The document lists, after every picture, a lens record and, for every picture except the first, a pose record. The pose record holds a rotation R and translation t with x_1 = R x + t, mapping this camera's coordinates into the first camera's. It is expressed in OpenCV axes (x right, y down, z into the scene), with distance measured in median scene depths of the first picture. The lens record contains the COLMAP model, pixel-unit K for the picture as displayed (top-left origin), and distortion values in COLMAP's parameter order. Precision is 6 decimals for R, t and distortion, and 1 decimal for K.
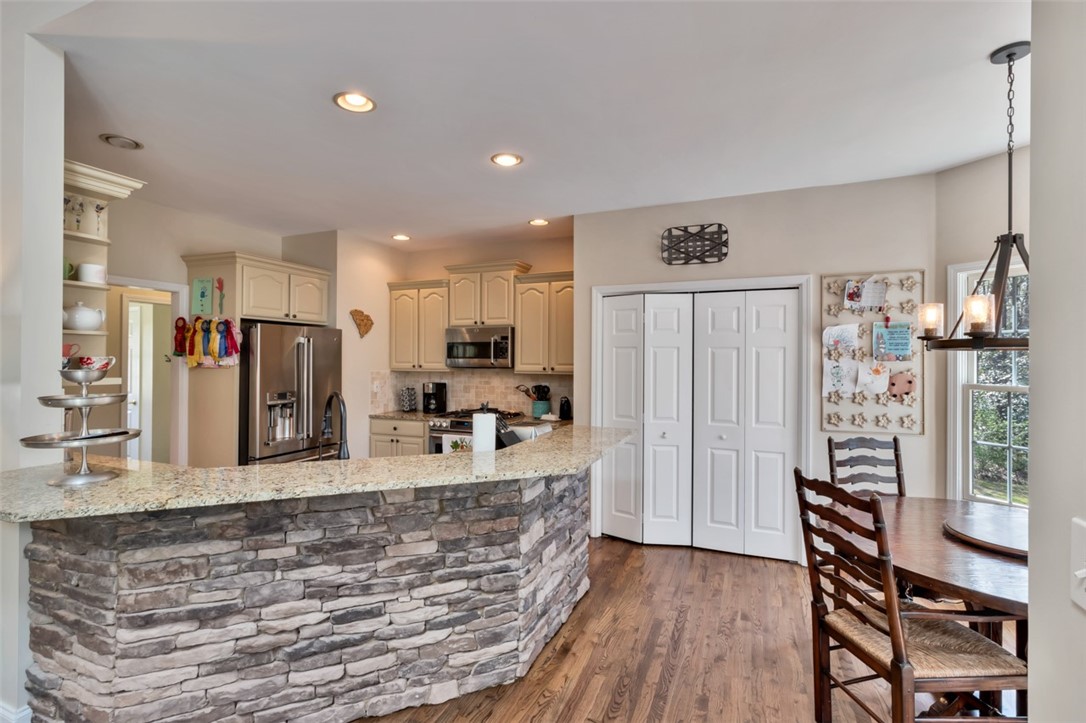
lens RADIAL K [[509.8, 0, 543.0], [0, 509.8, 361.5], [0, 0, 1]] dist [-0.001721, -0.000461]
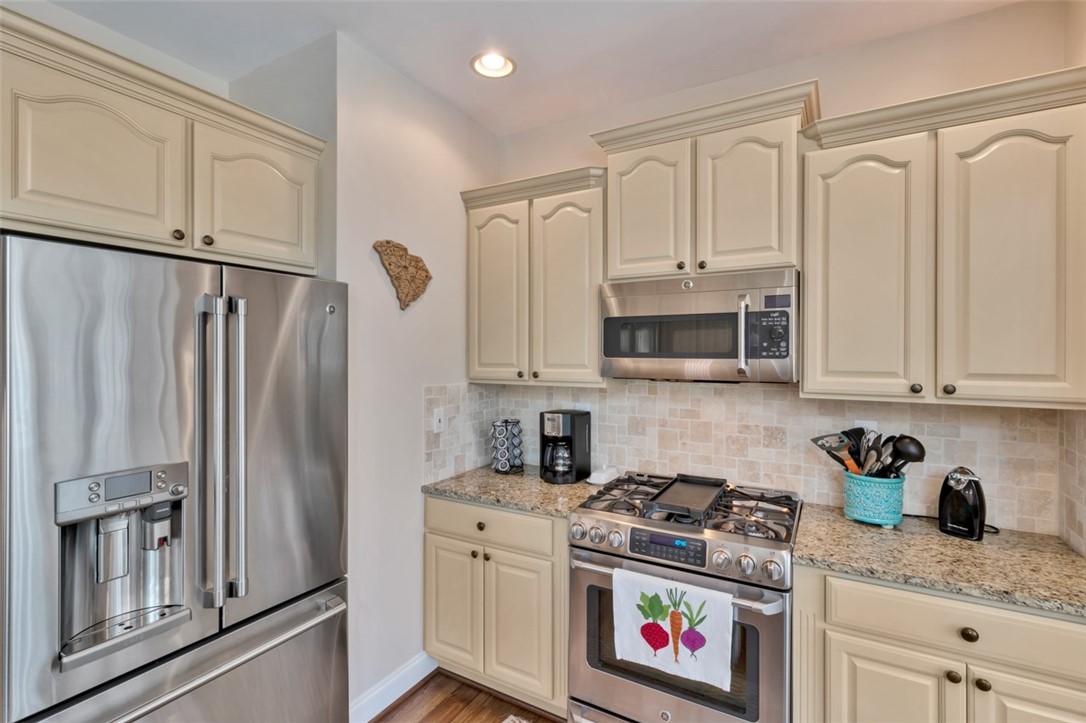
lens RADIAL K [[509.8, 0, 543.0], [0, 509.8, 361.5], [0, 0, 1]] dist [-0.001721, -0.000461]
pose [[0.991498, -0.001043, -0.130121, -0.179939], [0.002635, 0.999924, 0.012057, -0.007336], [0.130099, -0.012297, 0.991425, 0.576925]]
